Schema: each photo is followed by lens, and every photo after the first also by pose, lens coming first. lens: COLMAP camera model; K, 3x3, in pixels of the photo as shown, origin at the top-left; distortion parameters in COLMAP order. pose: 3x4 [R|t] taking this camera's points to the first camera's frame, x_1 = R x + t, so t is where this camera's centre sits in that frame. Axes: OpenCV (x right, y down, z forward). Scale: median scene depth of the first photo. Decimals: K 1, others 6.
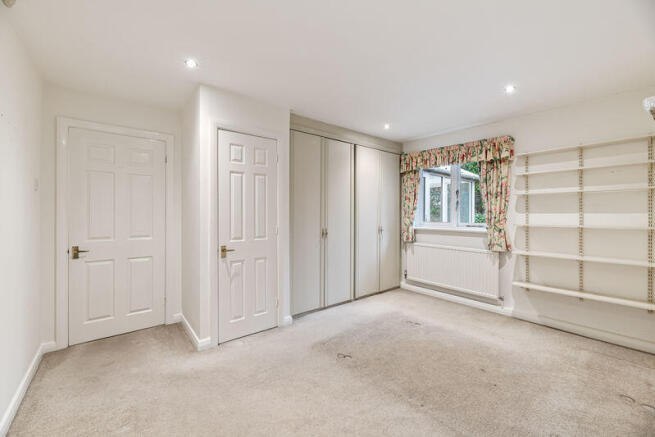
lens RADIAL K [[265.4, 0, 327.8], [0, 265.4, 212.8], [0, 0, 1]] dist [0.000203, 0.000104]
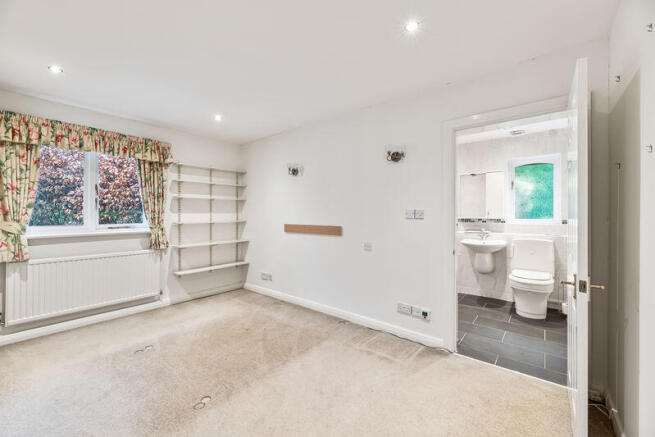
lens RADIAL K [[265.5, 0, 318.1], [0, 265.5, 211.3], [0, 0, 1]] dist [-0.000106, 0.000104]
pose [[-0.173392, 0.008152, 0.984819, -0.547690], [-0.001107, 0.999963, -0.008472, 0.003082], [-0.984852, -0.002560, -0.173376, 0.596781]]
